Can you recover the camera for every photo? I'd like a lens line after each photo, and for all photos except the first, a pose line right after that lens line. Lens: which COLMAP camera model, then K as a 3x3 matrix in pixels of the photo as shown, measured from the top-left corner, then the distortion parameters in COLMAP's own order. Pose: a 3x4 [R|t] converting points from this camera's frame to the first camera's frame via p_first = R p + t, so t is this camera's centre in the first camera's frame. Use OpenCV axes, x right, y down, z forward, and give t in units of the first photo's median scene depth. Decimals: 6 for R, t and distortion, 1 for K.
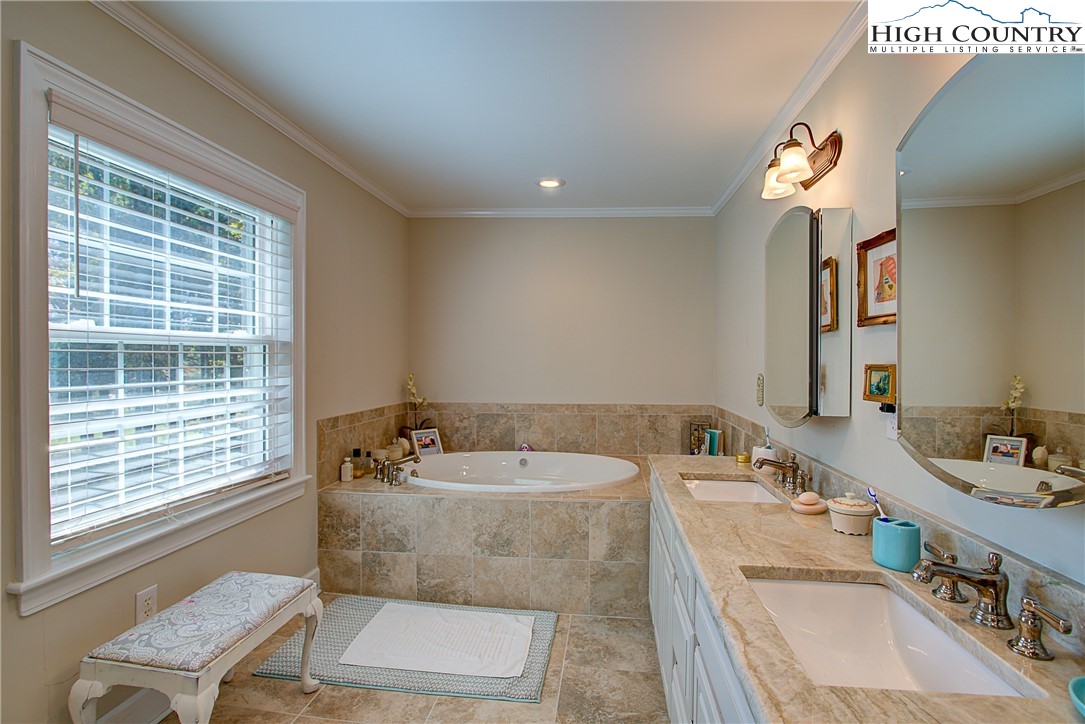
lens RADIAL K [[530.1, 0, 549.8], [0, 530.1, 361.8], [0, 0, 1]] dist [-0.013251, 0.003312]
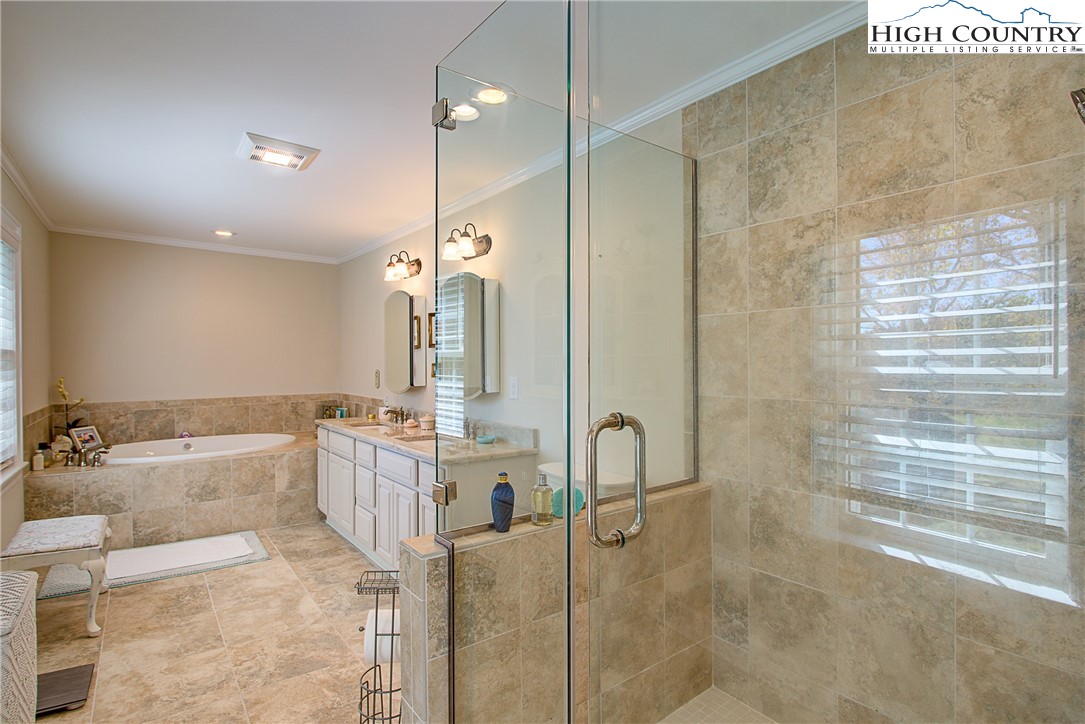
lens RADIAL K [[530.1, 0, 545.4], [0, 530.1, 362.4], [0, 0, 1]] dist [-0.013251, 0.003312]
pose [[0.720977, -0.010695, 0.692876, -0.415024], [0.012670, 0.999917, 0.002251, 0.002222], [-0.692843, 0.007156, 0.721053, -0.651150]]
